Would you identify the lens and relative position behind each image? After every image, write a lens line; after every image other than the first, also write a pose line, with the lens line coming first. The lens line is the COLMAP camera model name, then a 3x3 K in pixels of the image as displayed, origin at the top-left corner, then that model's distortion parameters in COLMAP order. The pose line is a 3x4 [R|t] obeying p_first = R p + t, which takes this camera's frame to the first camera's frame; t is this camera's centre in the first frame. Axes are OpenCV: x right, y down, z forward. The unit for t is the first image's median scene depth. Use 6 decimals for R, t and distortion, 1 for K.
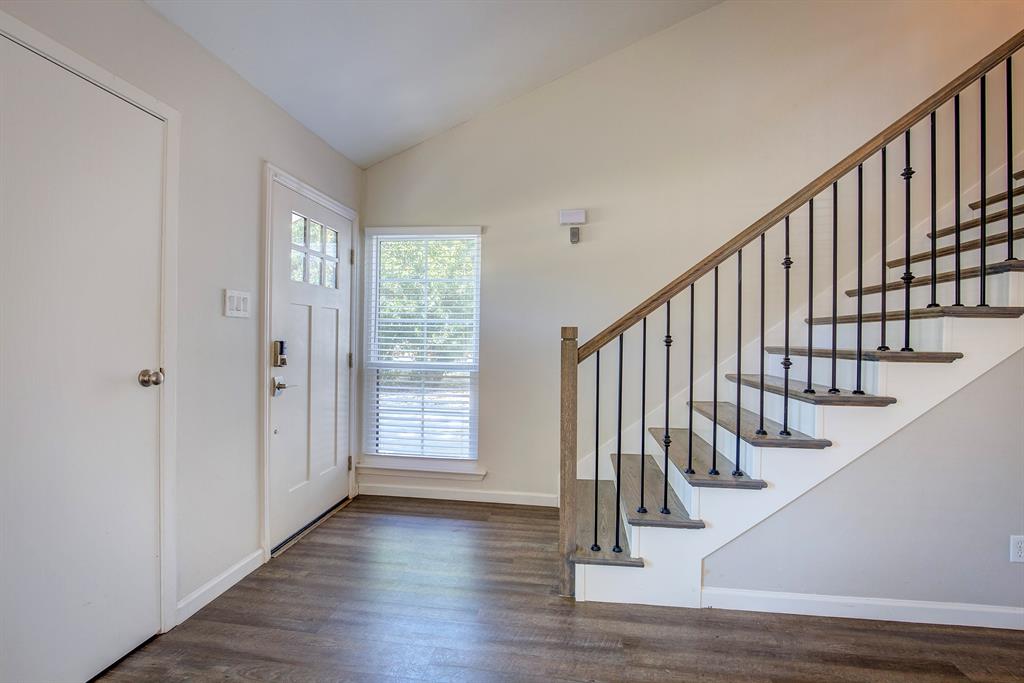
lens RADIAL K [[465.9, 0, 510.5], [0, 465.9, 339.7], [0, 0, 1]] dist [-0.030718, 0.000376]
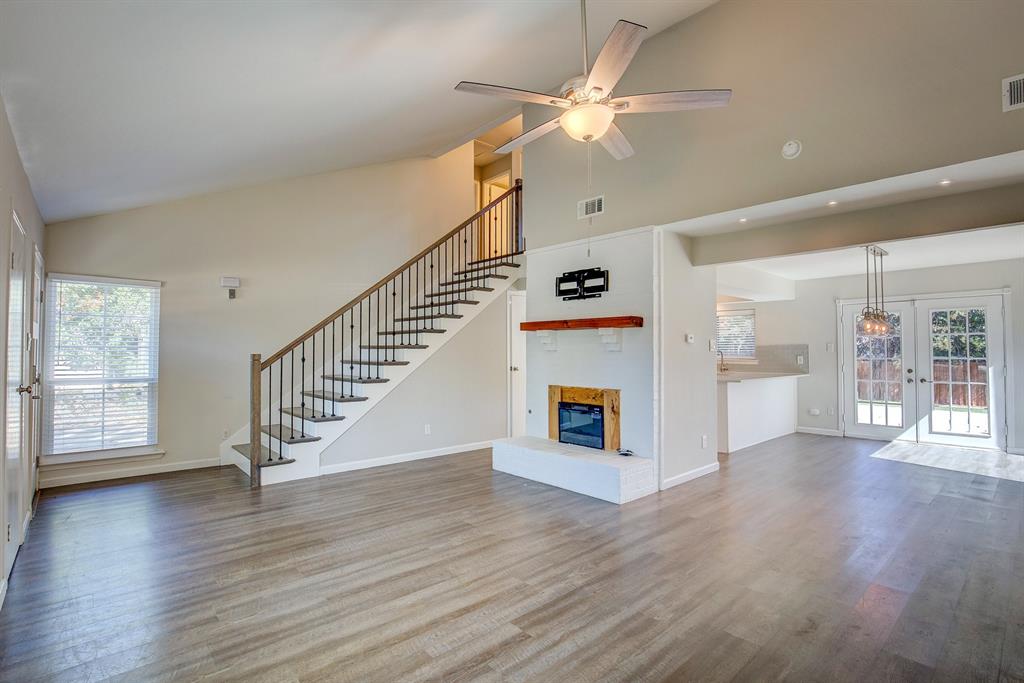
lens RADIAL K [[465.9, 0, 510.5], [0, 465.9, 339.7], [0, 0, 1]] dist [-0.030718, 0.000376]
pose [[0.653383, 0.007721, 0.756988, -0.700265], [0.012477, 0.999702, -0.020967, -0.034530], [-0.756925, 0.023144, 0.653092, -1.221668]]
